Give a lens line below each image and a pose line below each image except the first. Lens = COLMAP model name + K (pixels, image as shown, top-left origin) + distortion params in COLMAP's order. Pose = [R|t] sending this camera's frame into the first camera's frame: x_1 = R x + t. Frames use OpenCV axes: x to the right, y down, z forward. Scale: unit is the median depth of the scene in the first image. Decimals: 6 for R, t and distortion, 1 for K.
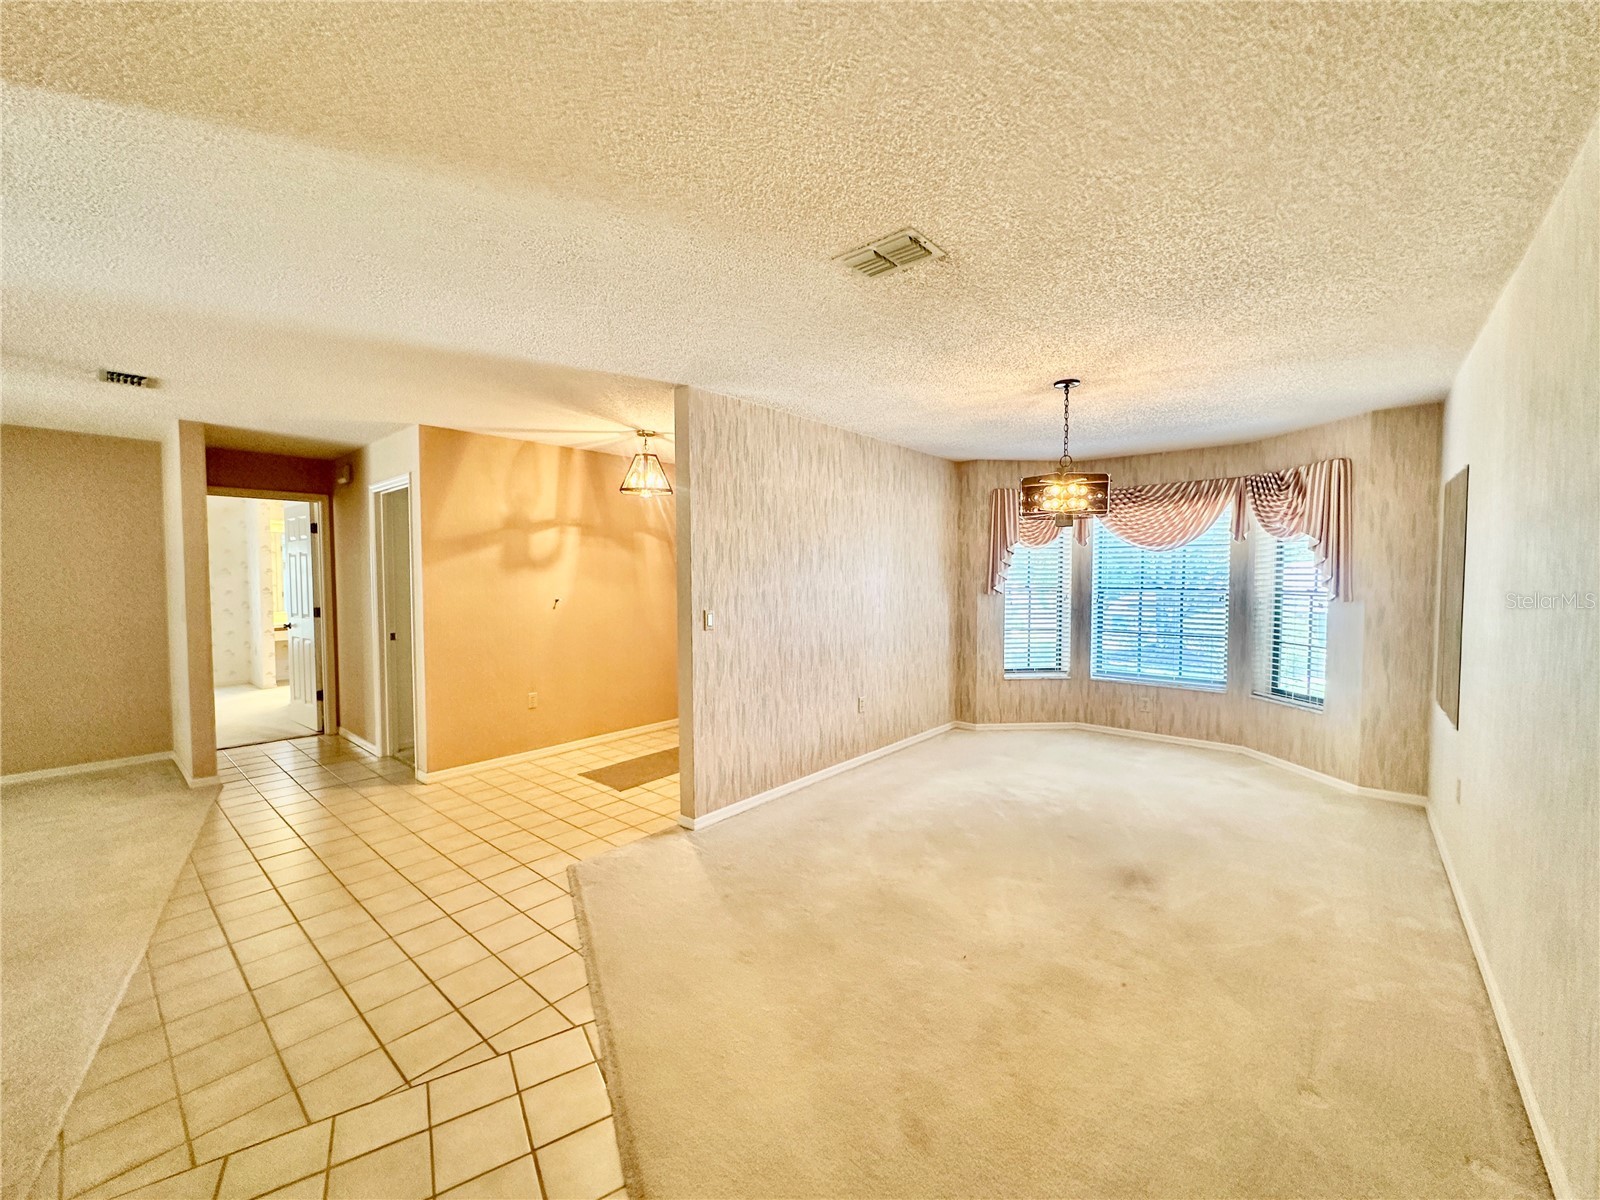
lens RADIAL K [[636.4, 0, 800.0], [0, 636.4, 600.0], [0, 0, 1]] dist [-0.003701, 0.000646]
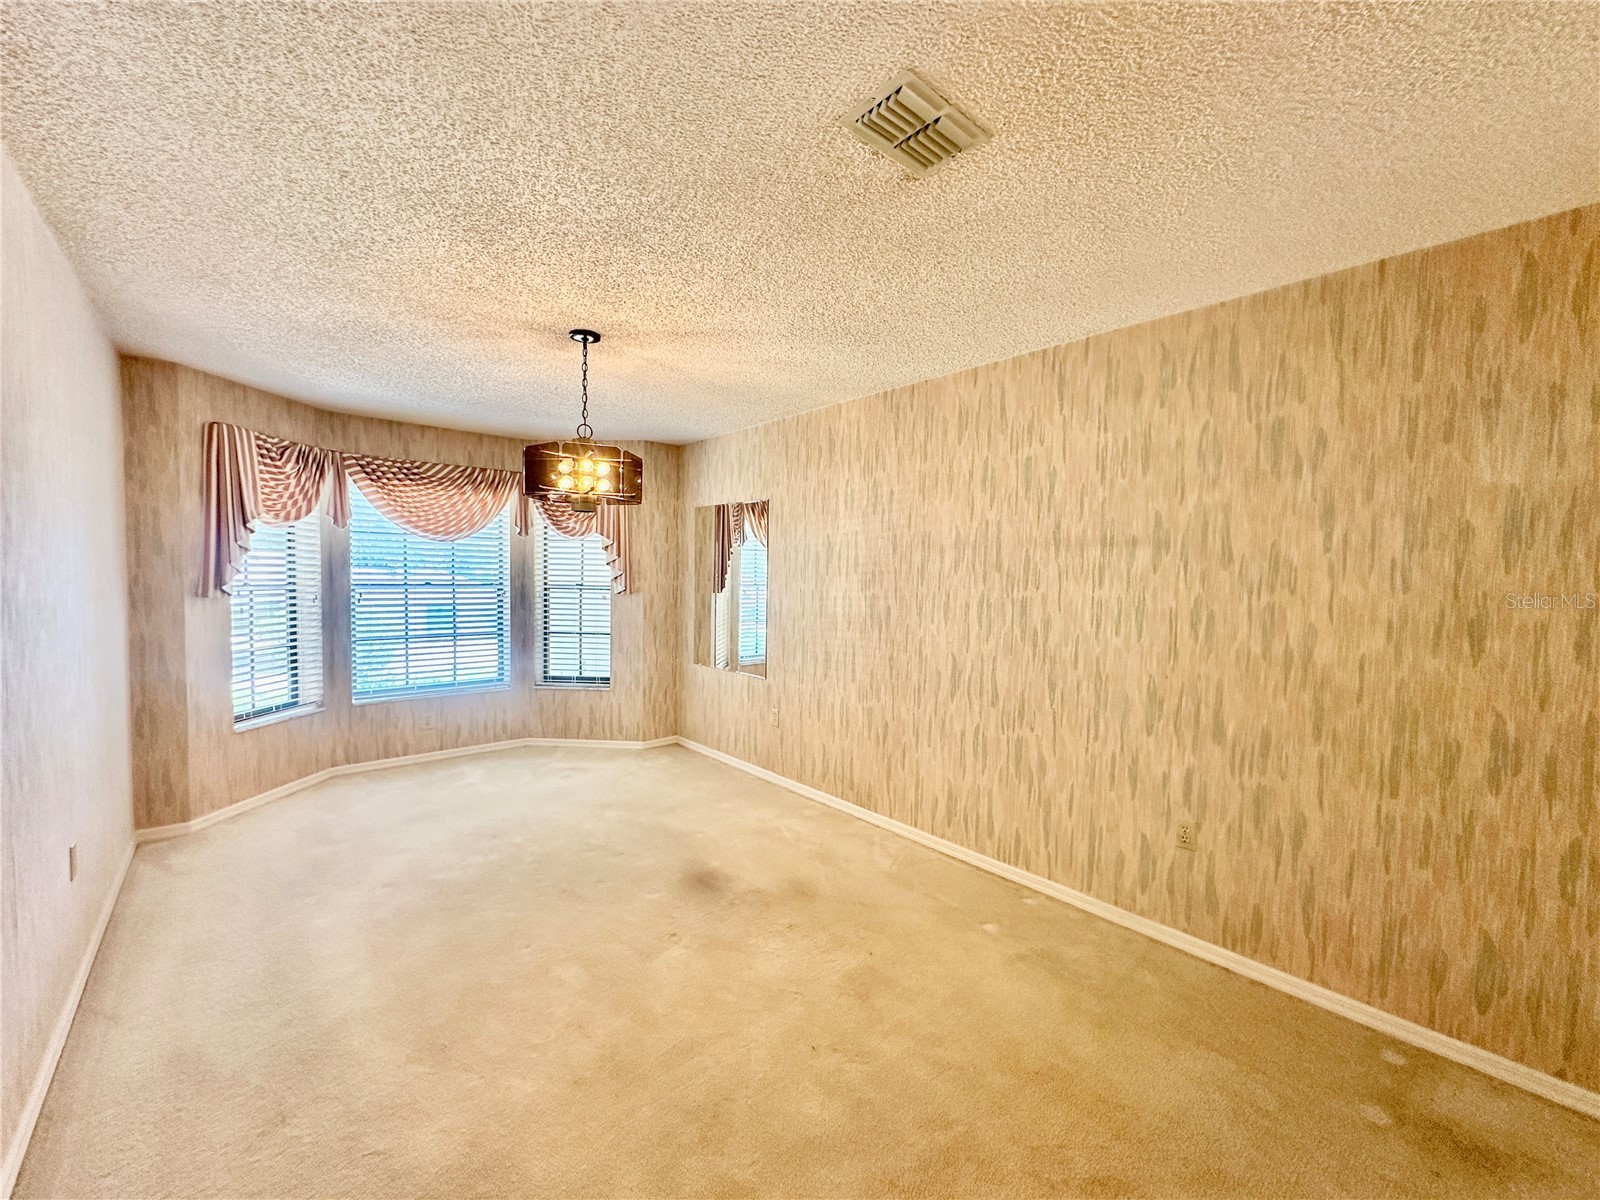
lens RADIAL K [[636.4, 0, 800.0], [0, 636.4, 600.0], [0, 0, 1]] dist [-0.003701, 0.000646]
pose [[0.139184, -0.038896, 0.989502, -0.237330], [0.024770, 0.999052, 0.035787, -0.016151], [-0.989957, 0.019529, 0.140016, 0.407804]]
